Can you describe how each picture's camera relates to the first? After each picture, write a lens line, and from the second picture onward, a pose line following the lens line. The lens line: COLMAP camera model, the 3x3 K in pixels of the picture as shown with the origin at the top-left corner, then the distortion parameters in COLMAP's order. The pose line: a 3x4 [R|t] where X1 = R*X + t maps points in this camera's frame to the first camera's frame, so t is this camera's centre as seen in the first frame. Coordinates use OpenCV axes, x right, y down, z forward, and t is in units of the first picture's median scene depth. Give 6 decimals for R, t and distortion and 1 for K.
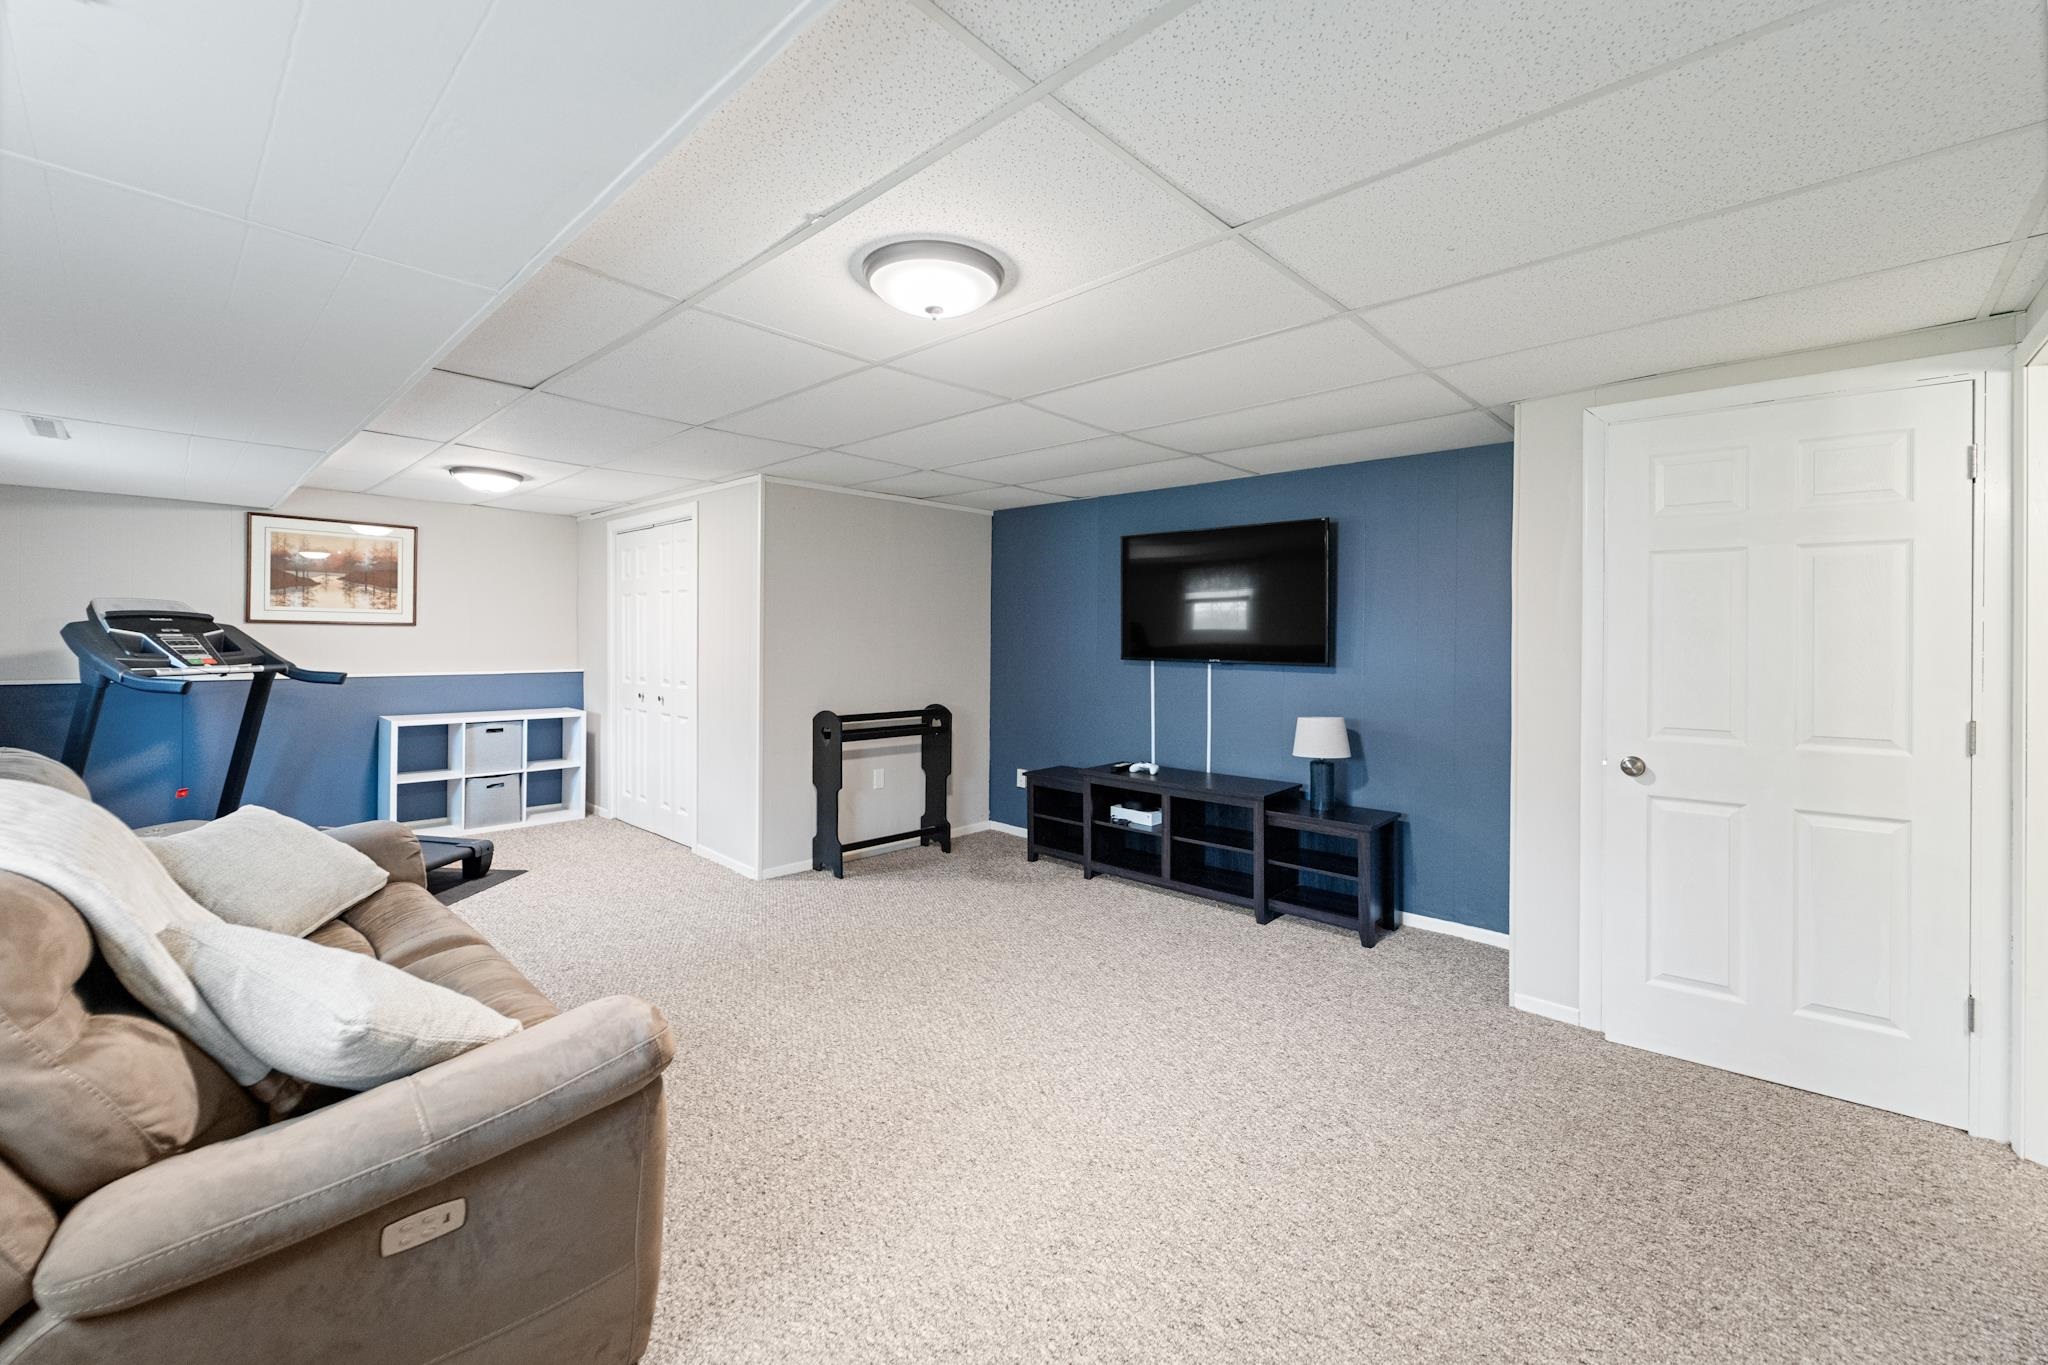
lens RADIAL K [[831.8, 0, 1023.3], [0, 831.8, 641.9], [0, 0, 1]] dist [-0.002576, -0.000137]
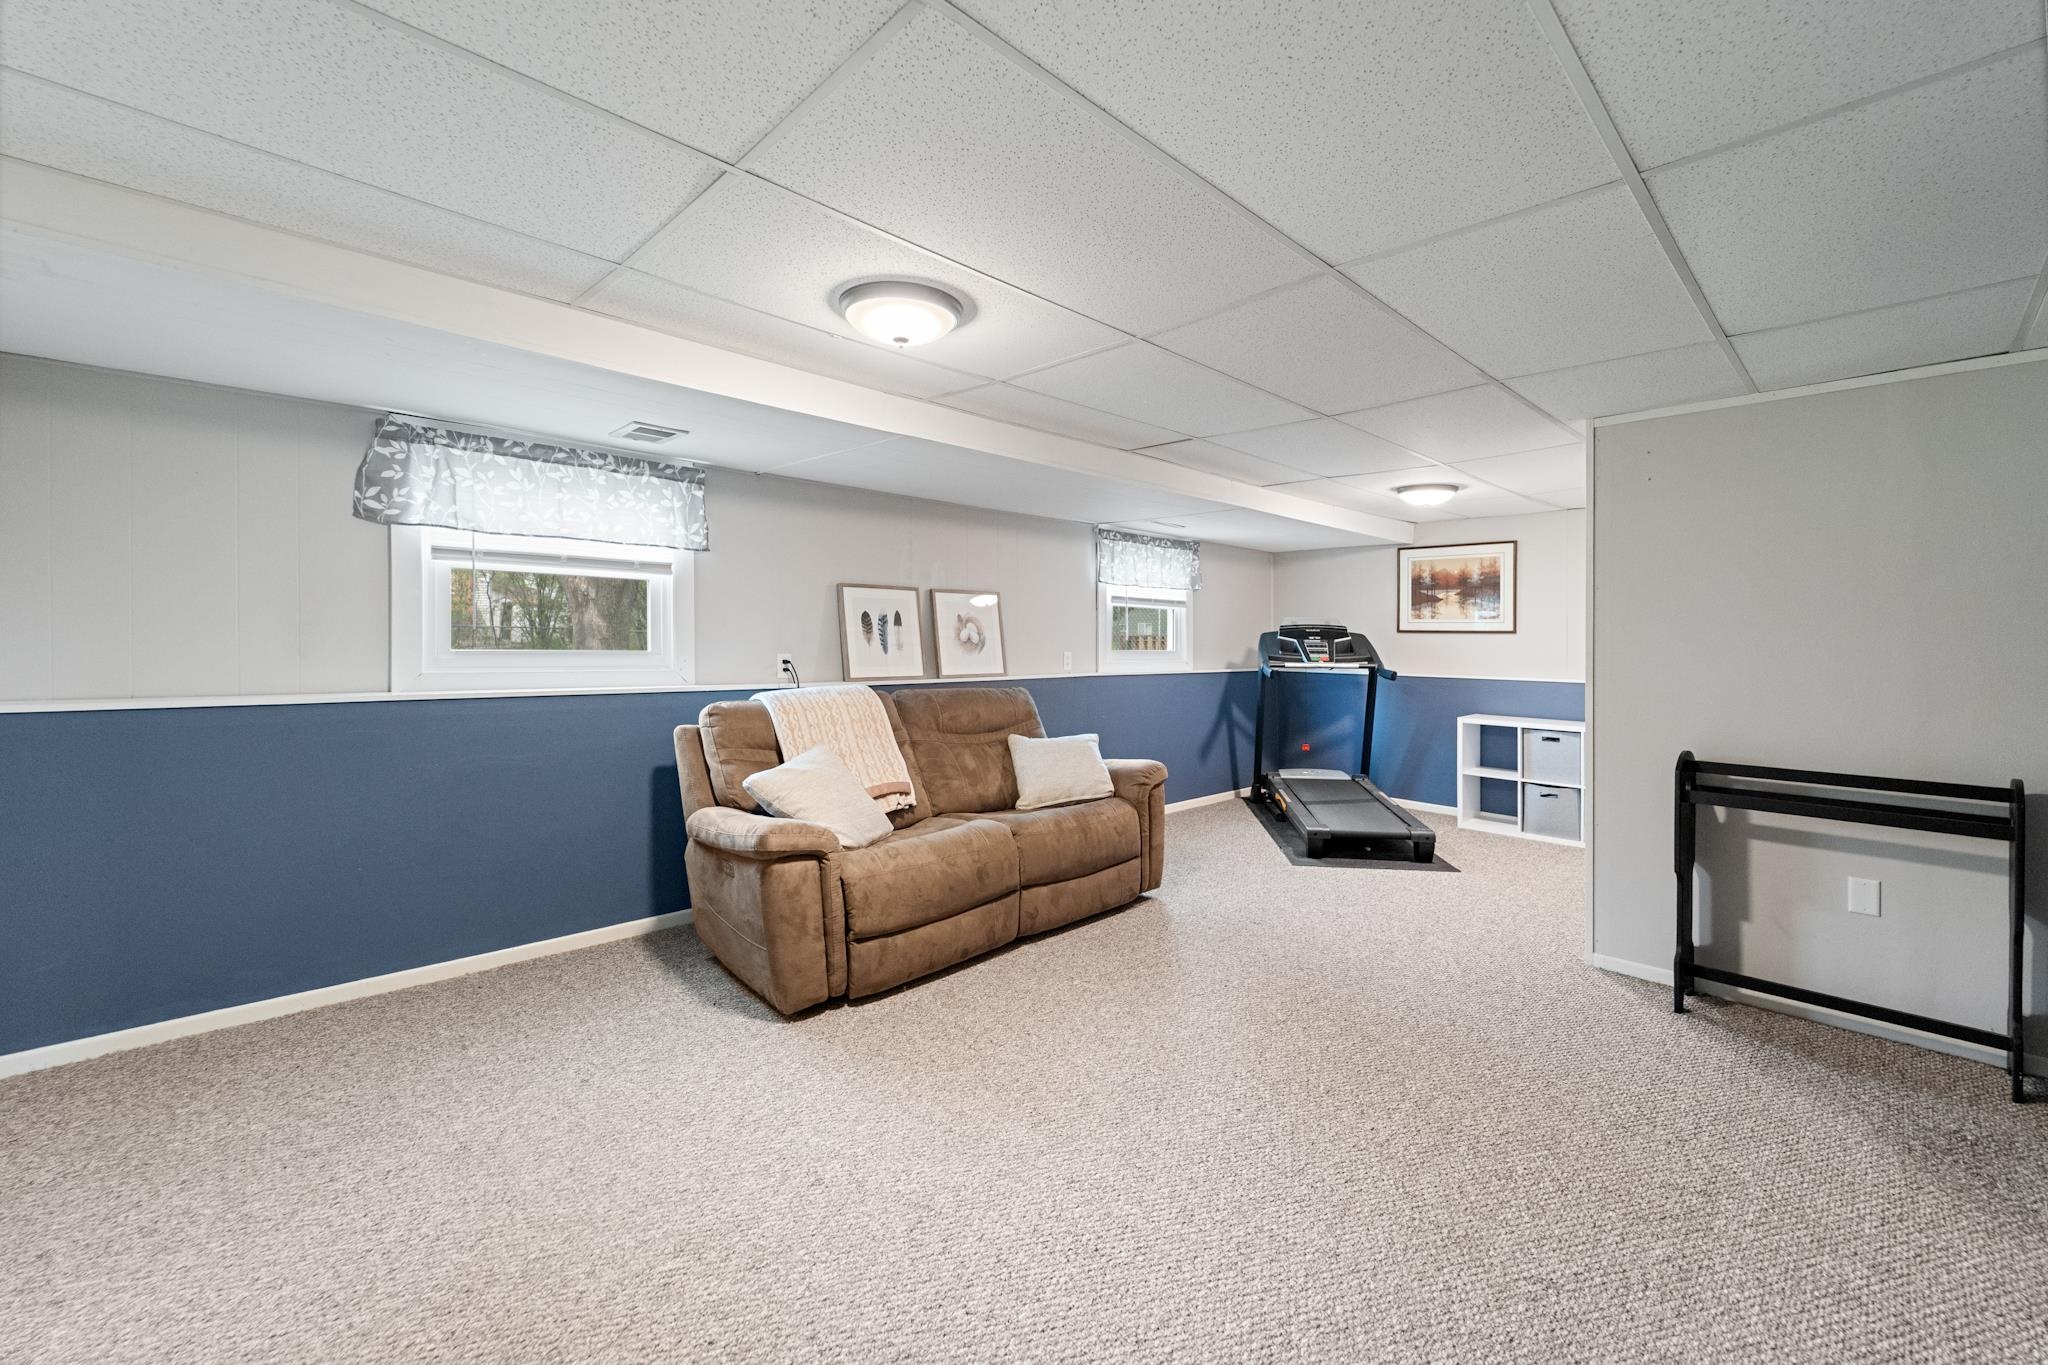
lens RADIAL K [[835.0, 0, 1034.9], [0, 835.0, 641.9], [0, 0, 1]] dist [0.013836, -0.000359]
pose [[-0.032955, -0.004598, -0.999446, 0.444039], [-0.014968, 0.999880, -0.004107, 0.006348], [0.999345, 0.014825, -0.033020, 0.507183]]
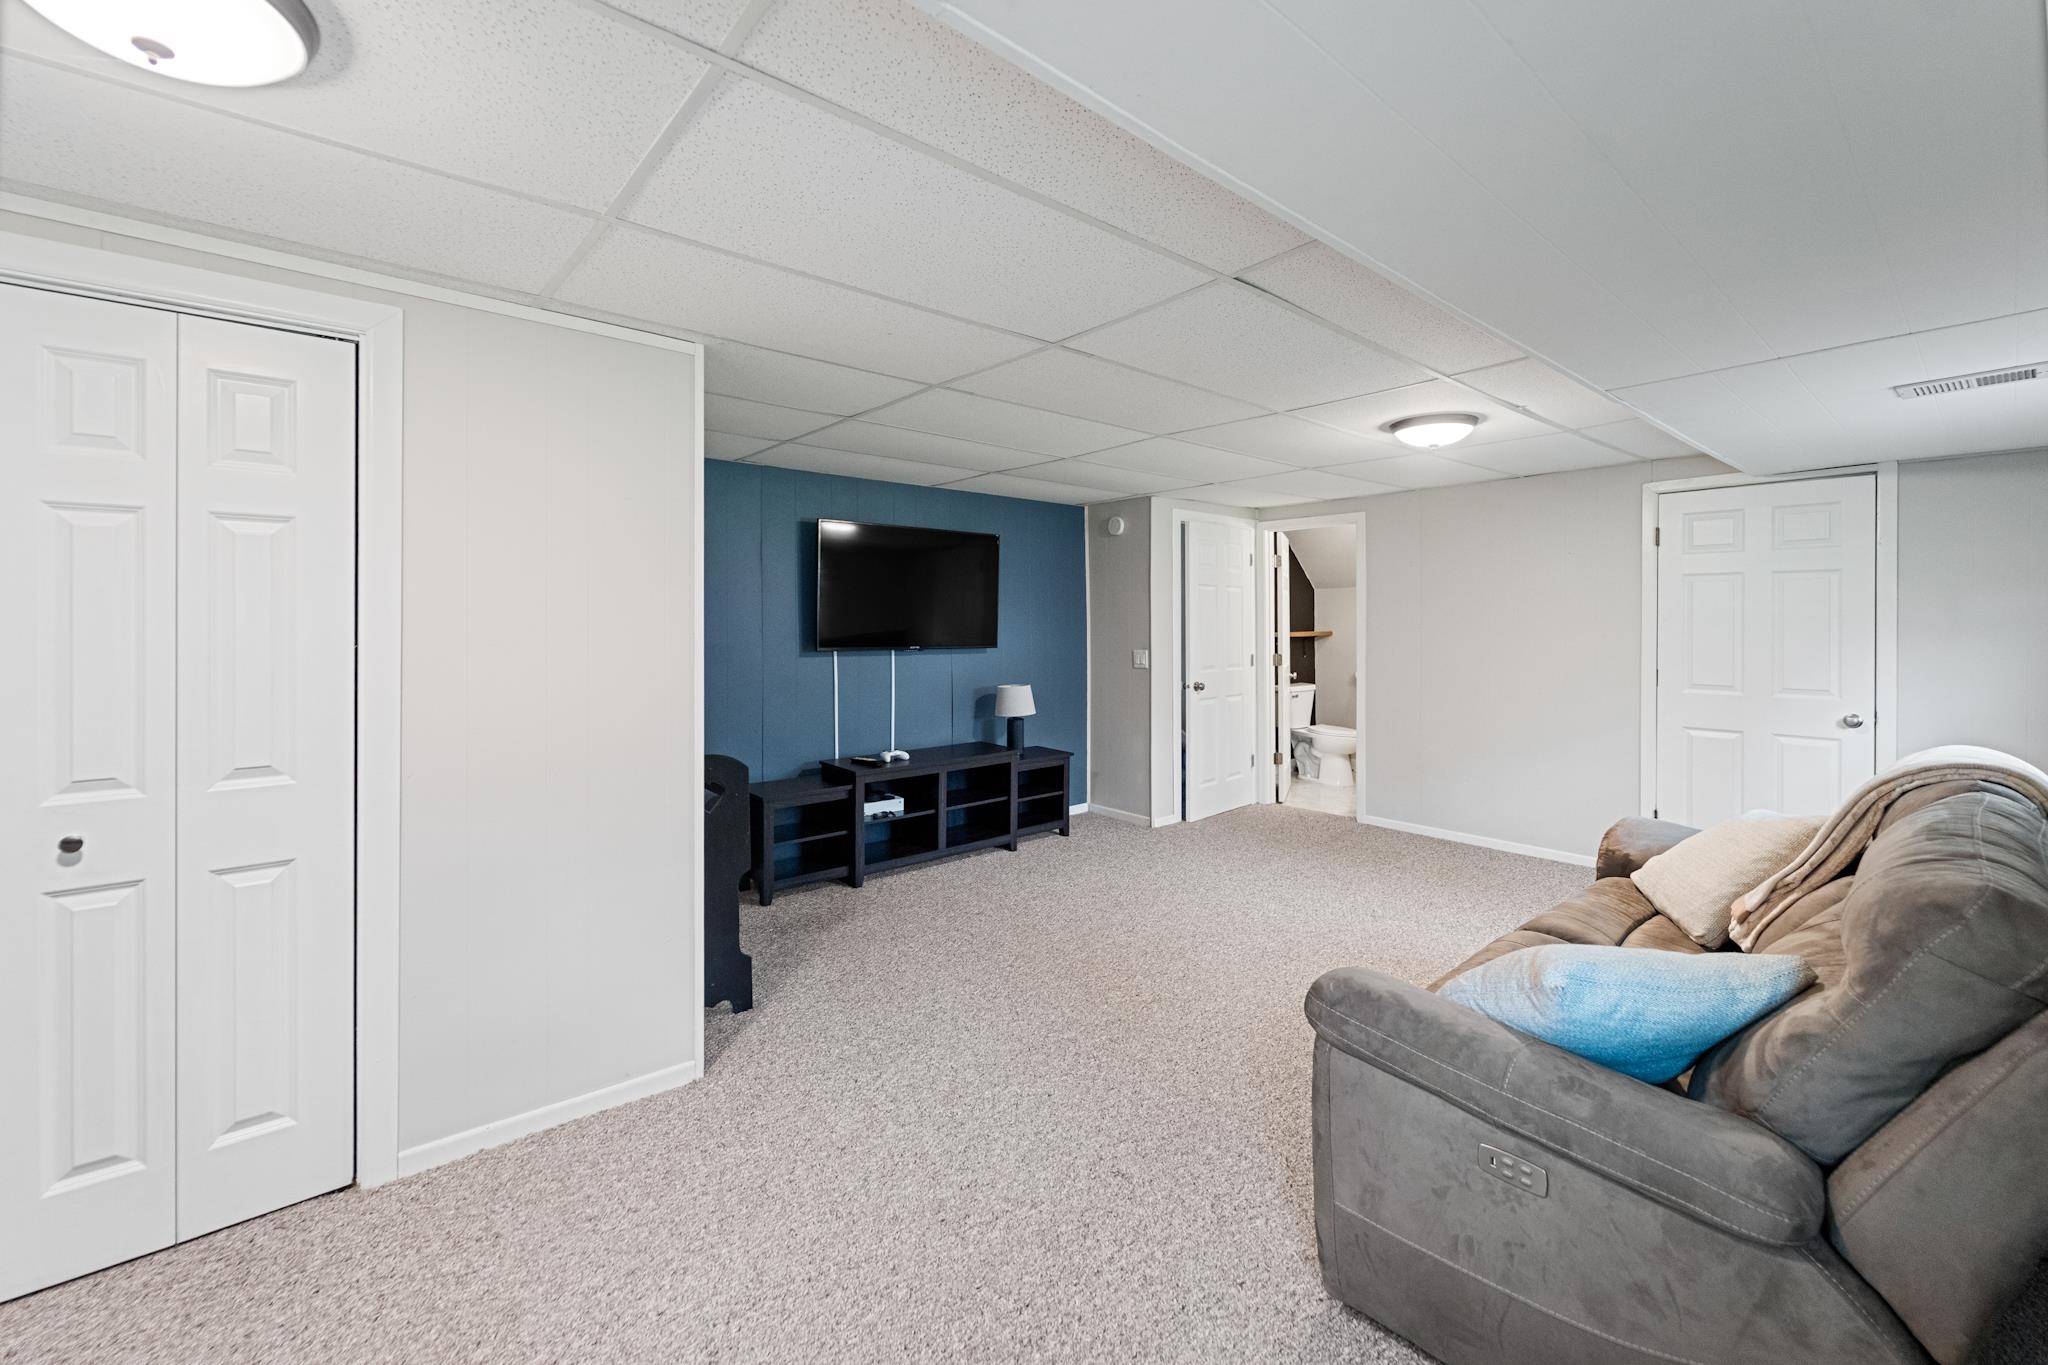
lens RADIAL K [[837.9, 0, 1023.1], [0, 837.9, 621.0], [0, 0, 1]] dist [-0.000771, -0.000037]
pose [[0.105661, -0.005497, 0.994387, -0.826219], [0.004719, 0.999976, 0.005026, -0.017771], [-0.994391, 0.004162, 0.105685, 0.705364]]
